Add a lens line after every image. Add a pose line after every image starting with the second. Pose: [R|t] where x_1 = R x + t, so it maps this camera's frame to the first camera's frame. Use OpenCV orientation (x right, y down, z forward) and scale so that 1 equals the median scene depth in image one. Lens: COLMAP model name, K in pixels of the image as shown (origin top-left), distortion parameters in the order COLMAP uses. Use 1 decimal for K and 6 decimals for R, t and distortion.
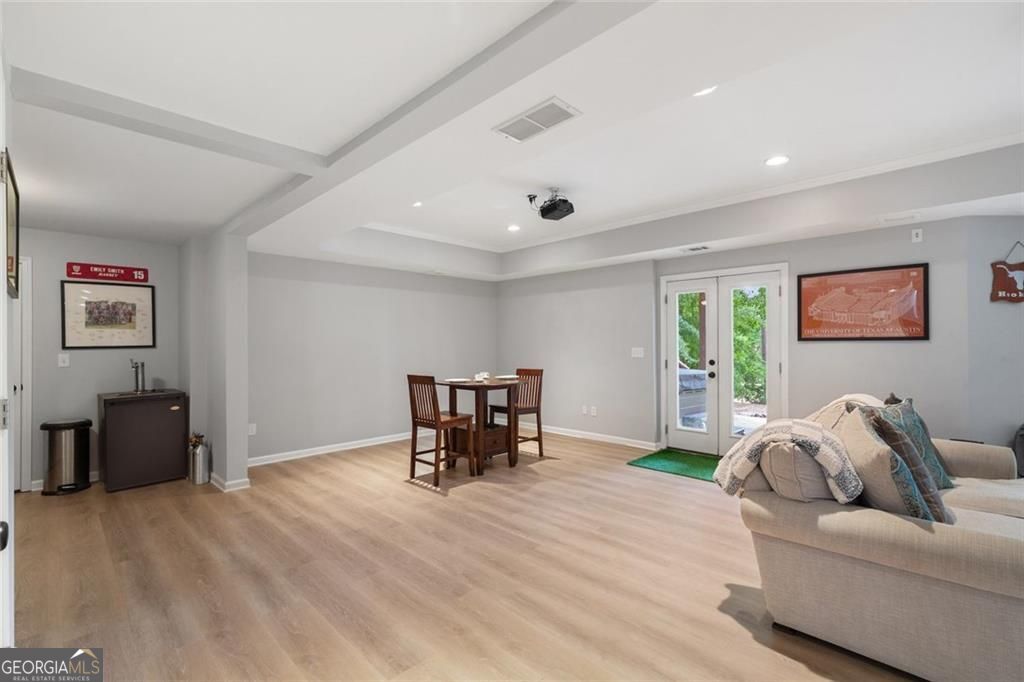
lens RADIAL K [[466.6, 0, 511.2], [0, 466.6, 343.5], [0, 0, 1]] dist [-0.000115, -0.000019]
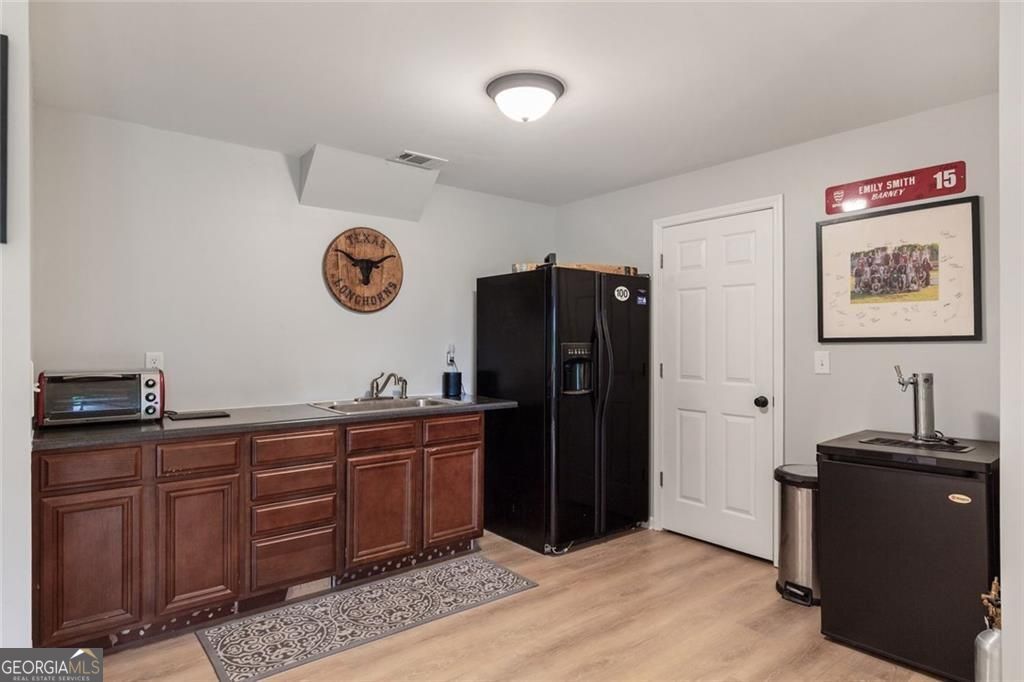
lens RADIAL K [[590.6, 0, 511.3], [0, 590.6, 335.4], [0, 0, 1]] dist [-0.000659, -0.000137]
pose [[-0.114503, 0.000543, -0.993423, -0.190171], [0.009065, 0.999959, -0.000498, 0.000560], [0.993382, -0.009063, -0.114504, 0.672606]]
